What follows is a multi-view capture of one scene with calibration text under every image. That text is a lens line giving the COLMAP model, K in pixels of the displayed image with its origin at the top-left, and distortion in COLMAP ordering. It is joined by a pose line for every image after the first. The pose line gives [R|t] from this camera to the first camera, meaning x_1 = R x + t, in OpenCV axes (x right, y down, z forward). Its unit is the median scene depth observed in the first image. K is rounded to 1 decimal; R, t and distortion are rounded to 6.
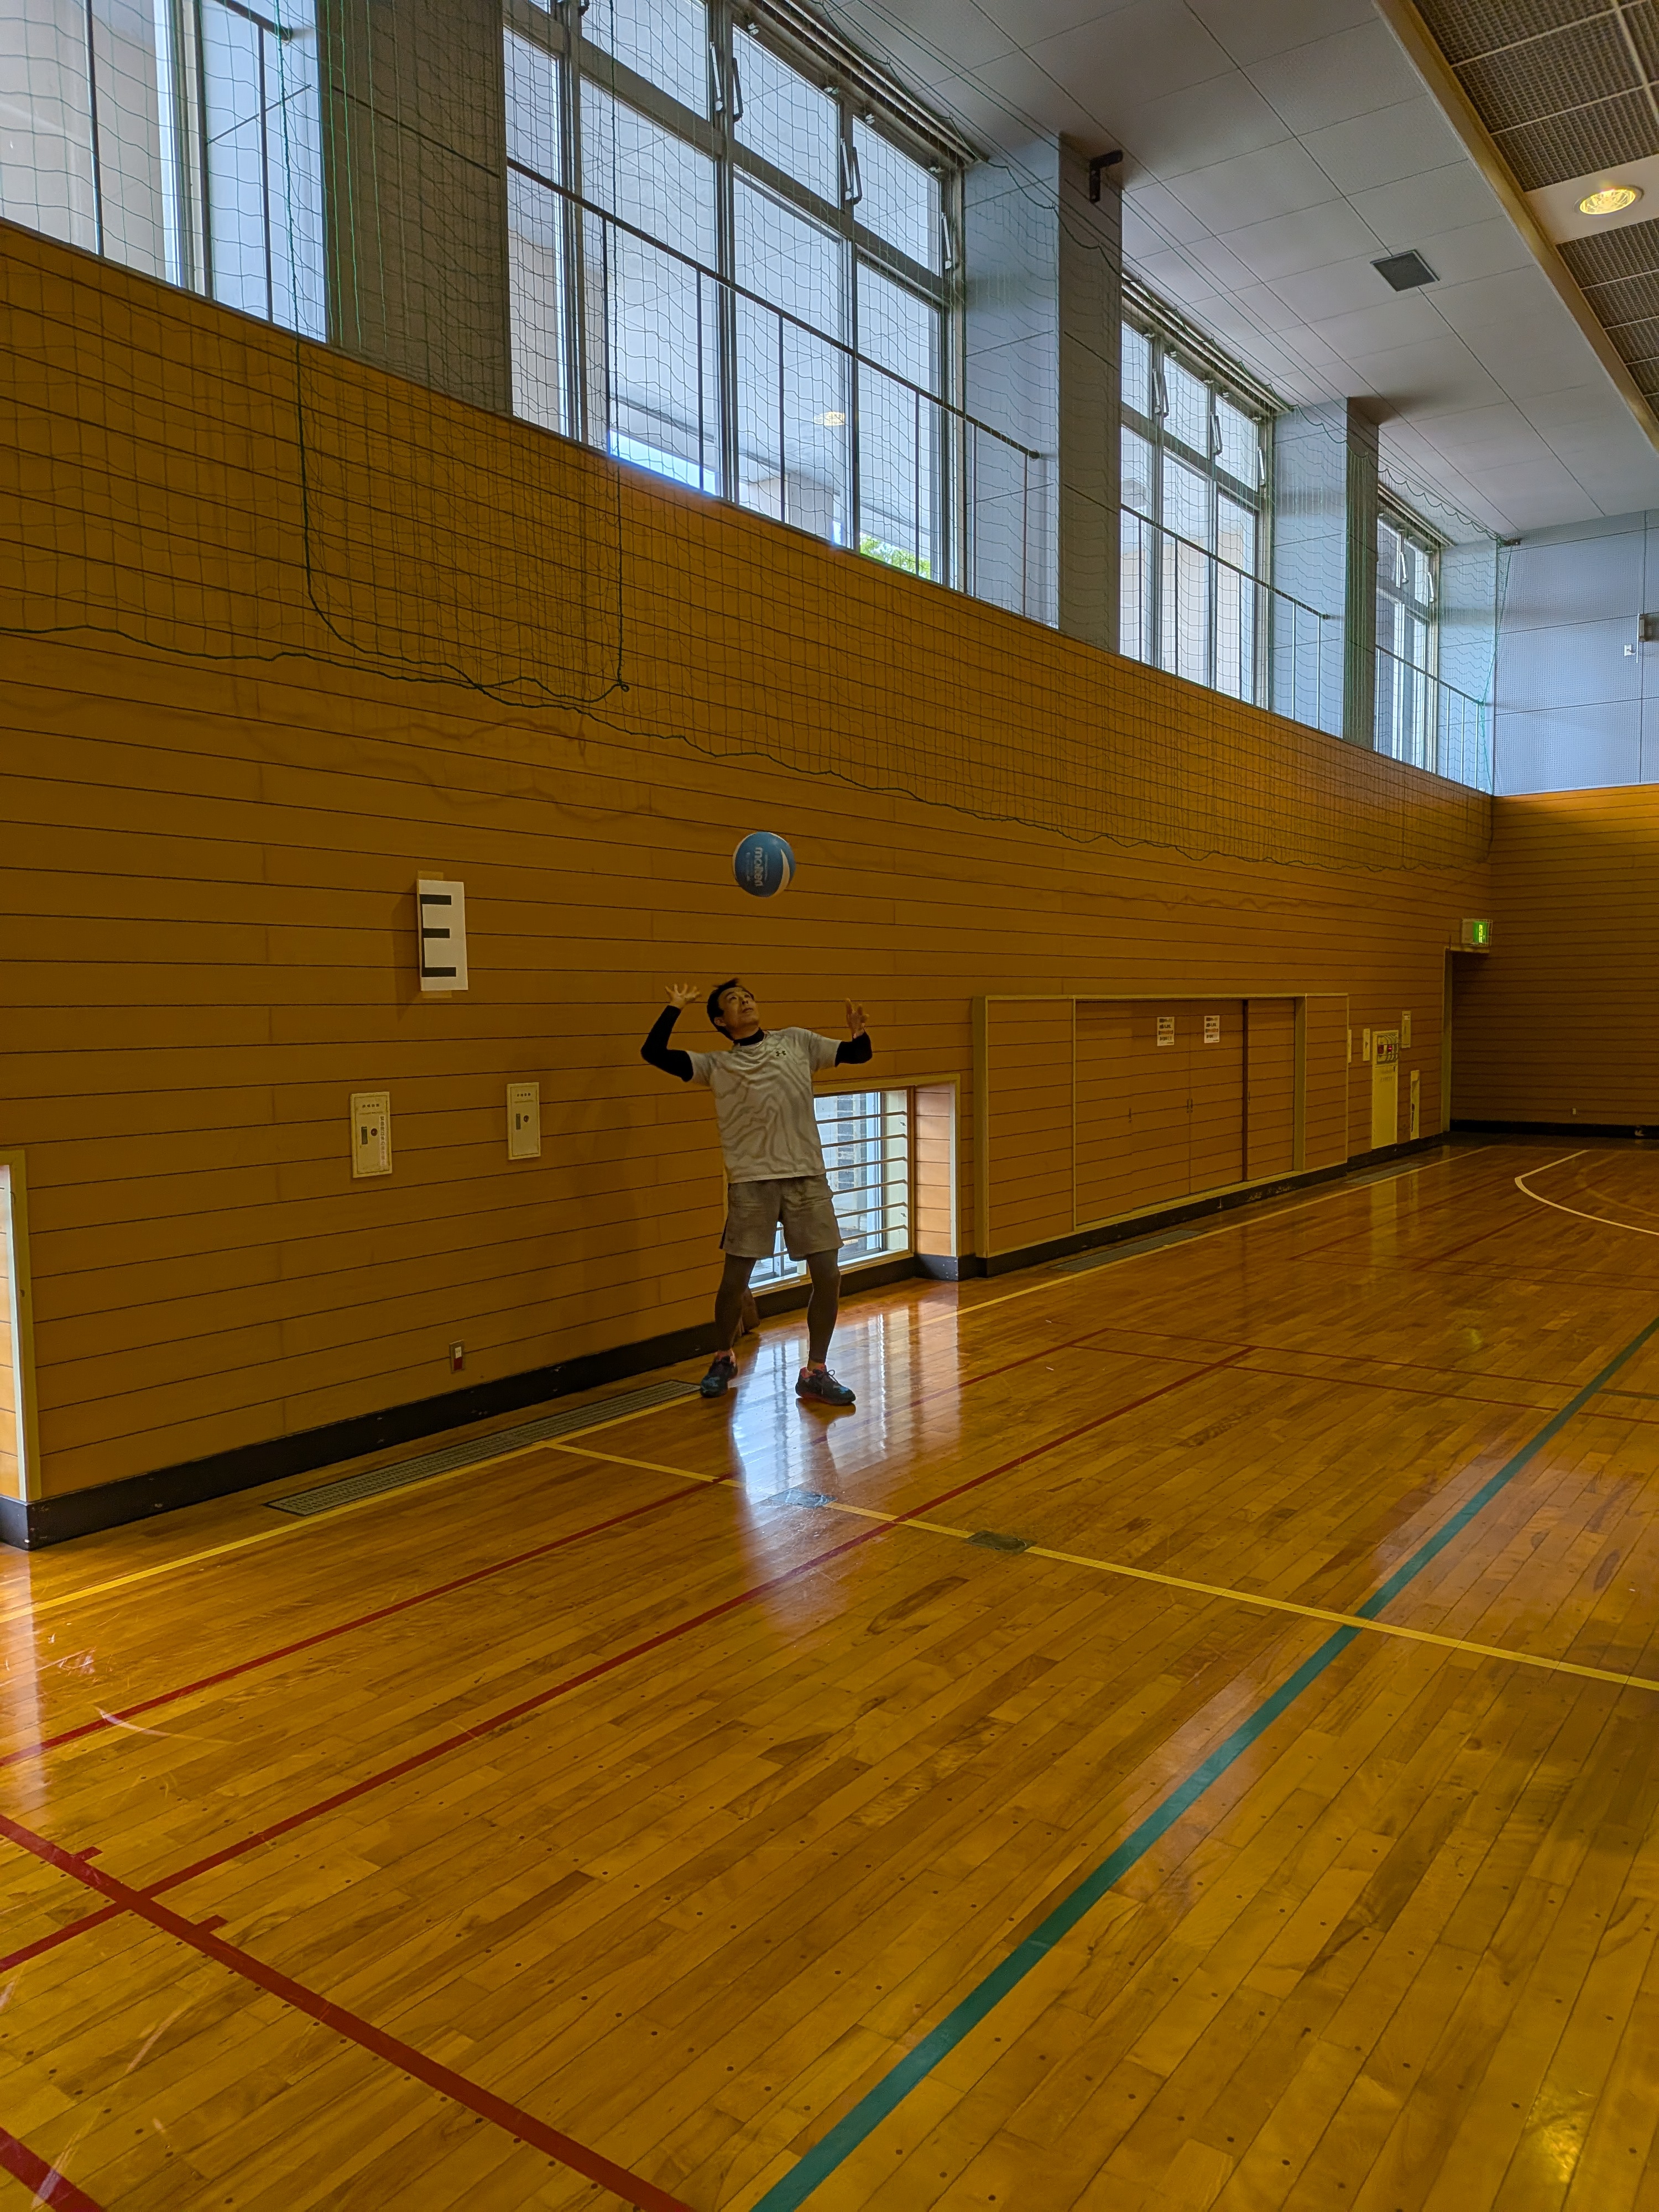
lens RADIAL K [[1579.1, 0, 835.0], [0, 1579.1, 1108.3], [0, 0, 1]] dist [0.064684, -0.081215]
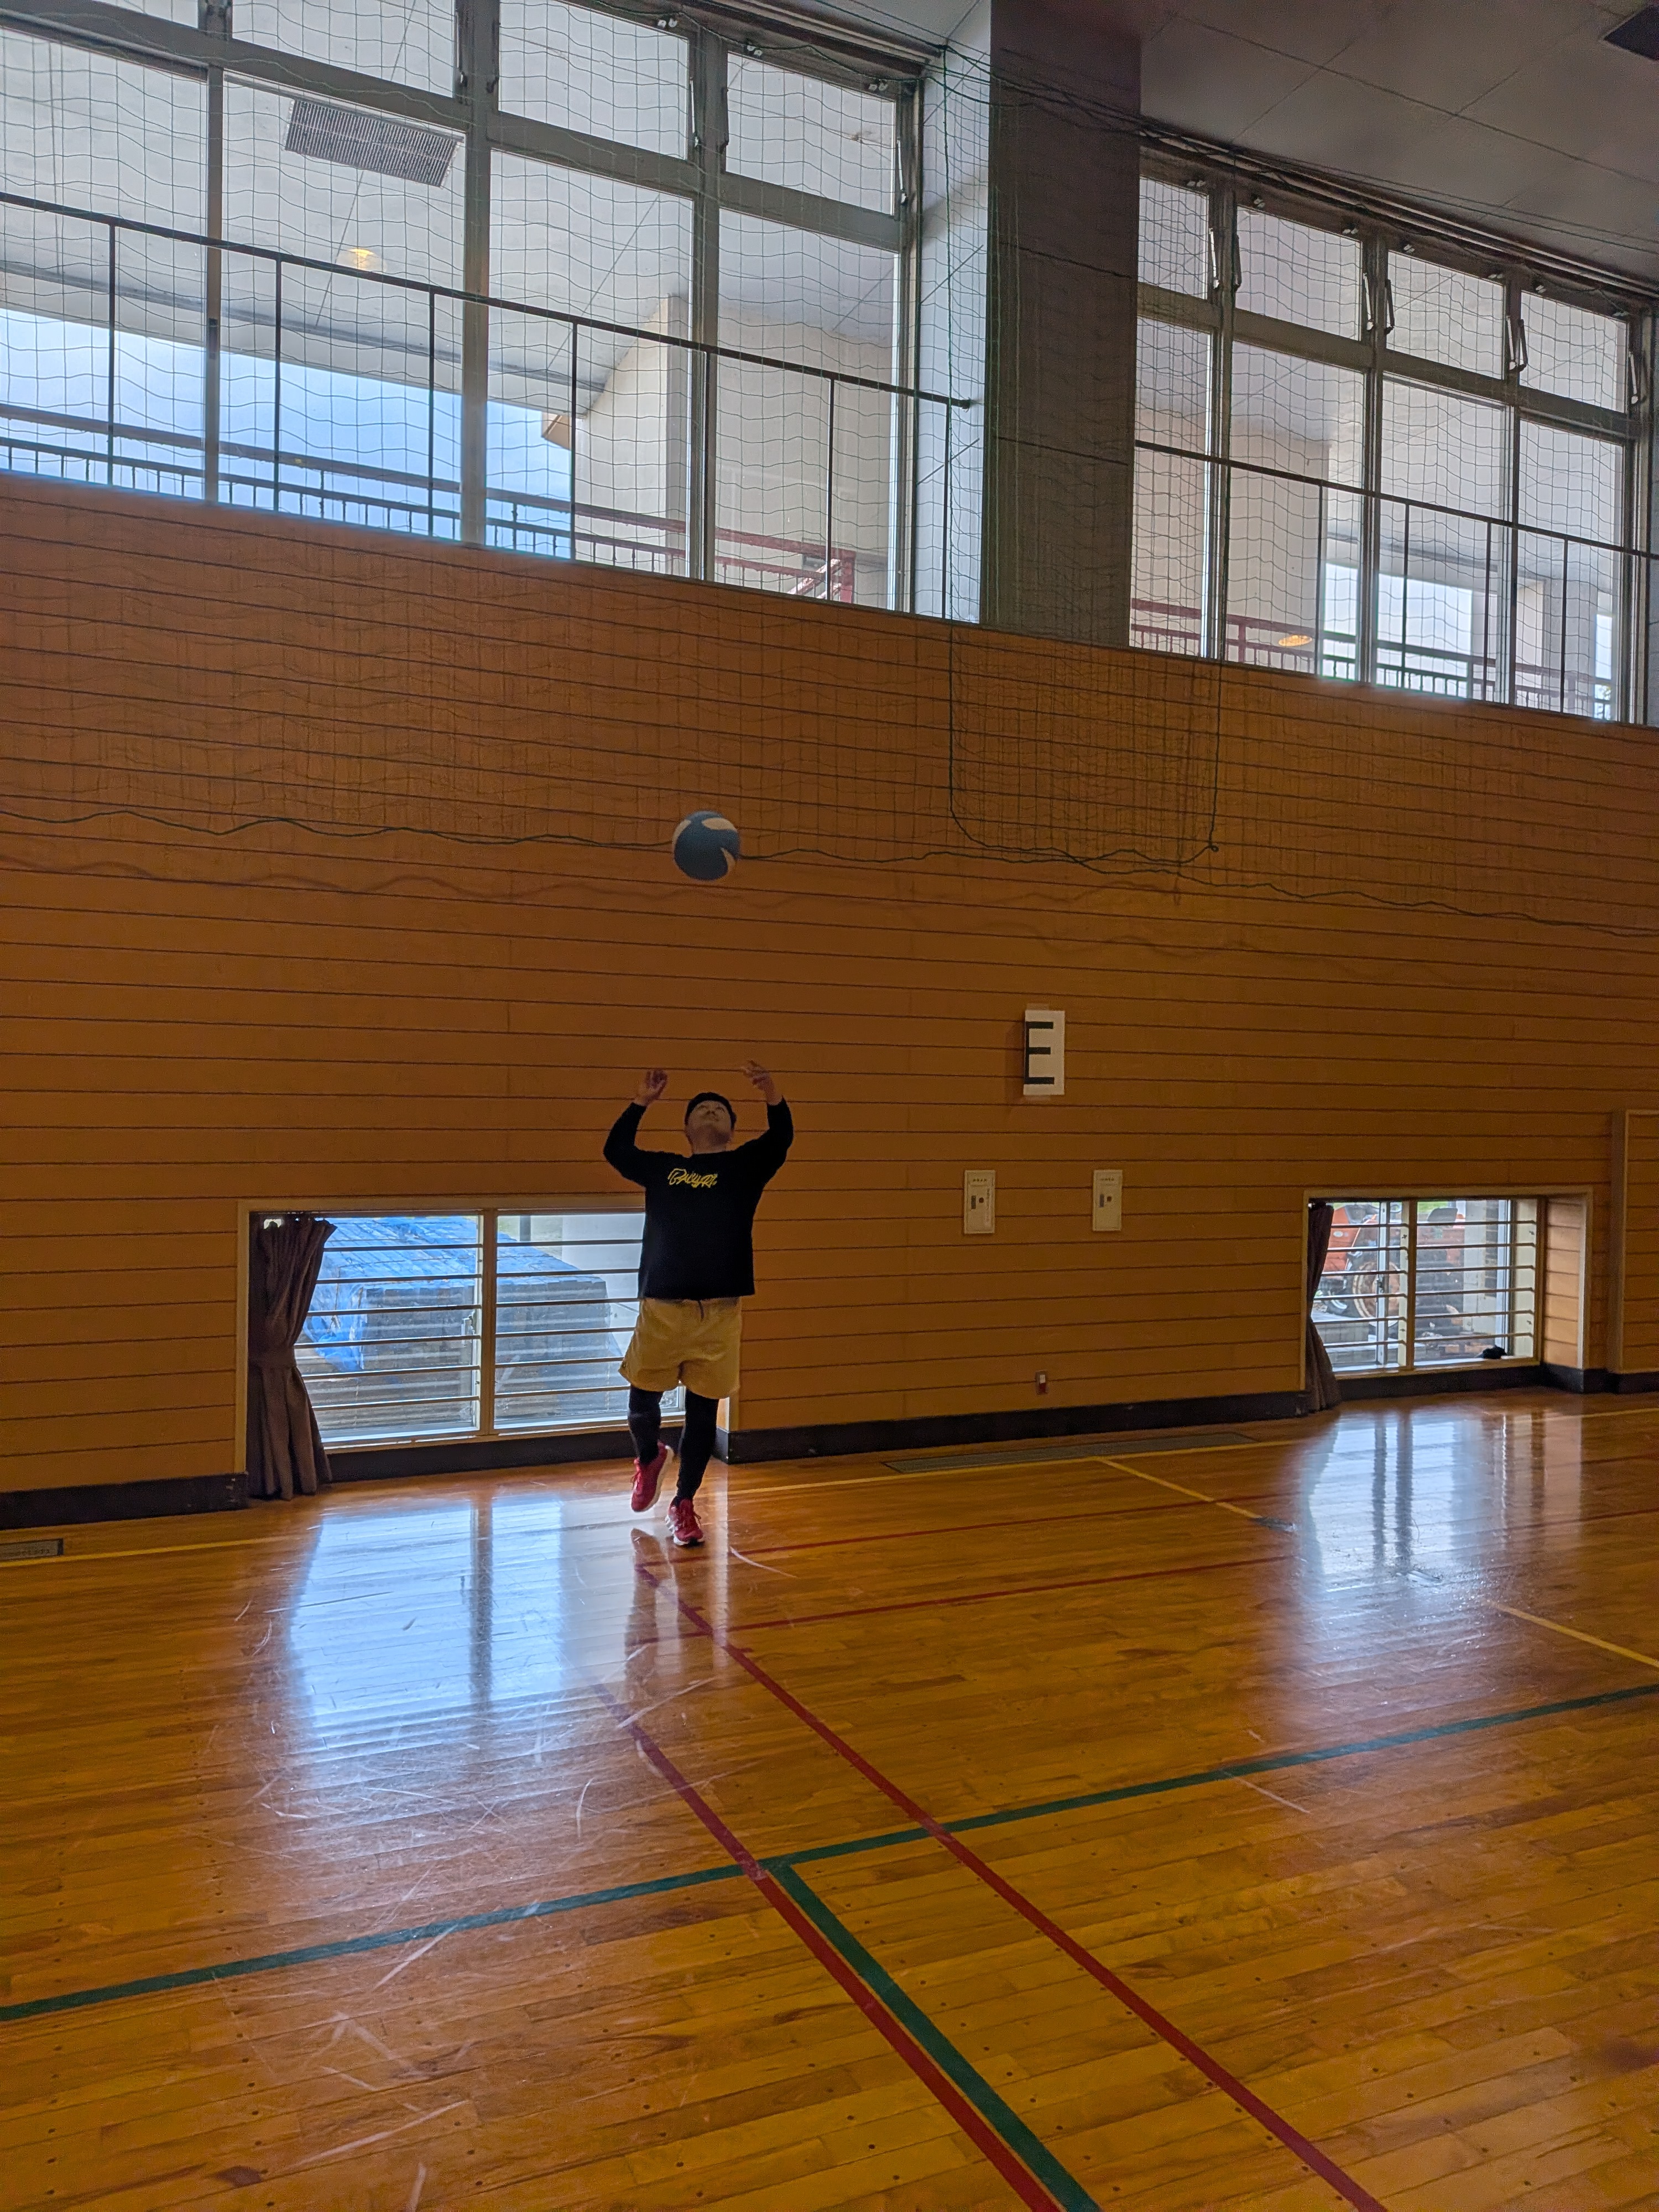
lens RADIAL K [[1579.1, 0, 788.8], [0, 1579.1, 1123.5], [0, 0, 1]] dist [0.064684, -0.081215]
pose [[0.863002, 0.033425, -0.504093, 0.185693], [-0.059422, 0.997599, -0.035581, 0.005901], [0.501693, 0.060661, 0.862916, -0.177612]]
